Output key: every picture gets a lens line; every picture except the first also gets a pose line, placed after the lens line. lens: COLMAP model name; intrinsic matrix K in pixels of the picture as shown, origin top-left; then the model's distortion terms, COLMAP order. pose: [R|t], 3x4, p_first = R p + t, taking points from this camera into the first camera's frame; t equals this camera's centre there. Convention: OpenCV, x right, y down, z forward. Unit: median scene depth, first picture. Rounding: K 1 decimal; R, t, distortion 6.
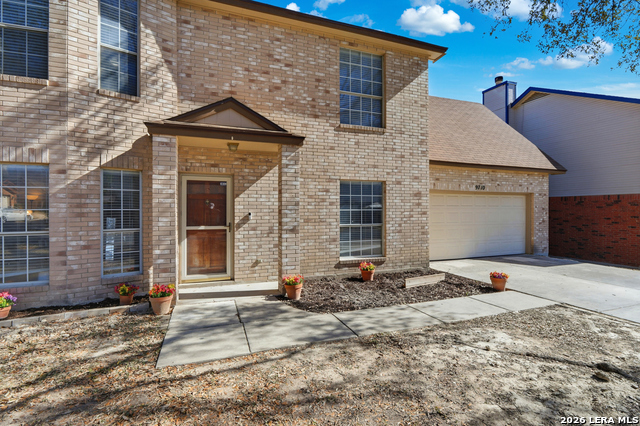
lens RADIAL K [[298.7, 0, 321.2], [0, 298.7, 211.6], [0, 0, 1]] dist [-0.005847, -0.000329]
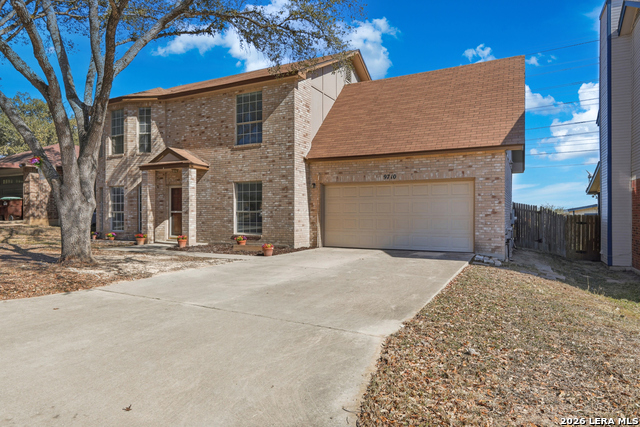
lens RADIAL K [[404.5, 0, 316.6], [0, 404.5, 216.5], [0, 0, 1]] dist [-0.007011, -0.002302]
pose [[0.671495, 0.005039, -0.740992, 1.897748], [-0.001909, 0.999985, 0.005070, 0.059841], [0.741007, -0.001990, 0.671495, -0.087929]]
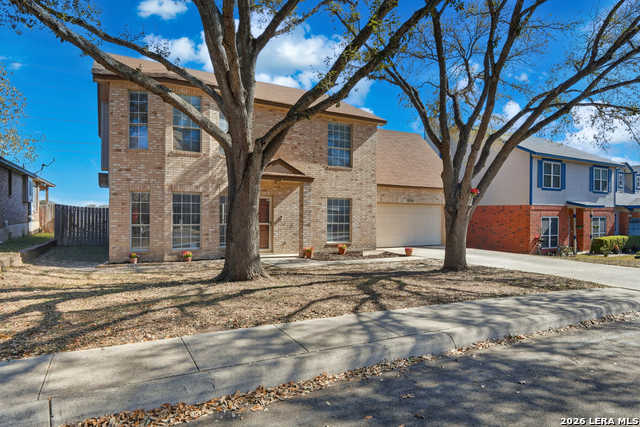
lens RADIAL K [[380.7, 0, 319.3], [0, 380.7, 212.6], [0, 0, 1]] dist [-0.002310, -0.000149]
pose [[0.986714, 0.010001, 0.162160, -0.346398], [-0.009376, 0.999945, -0.004623, -0.007145], [-0.162197, 0.003041, 0.986754, -1.206858]]
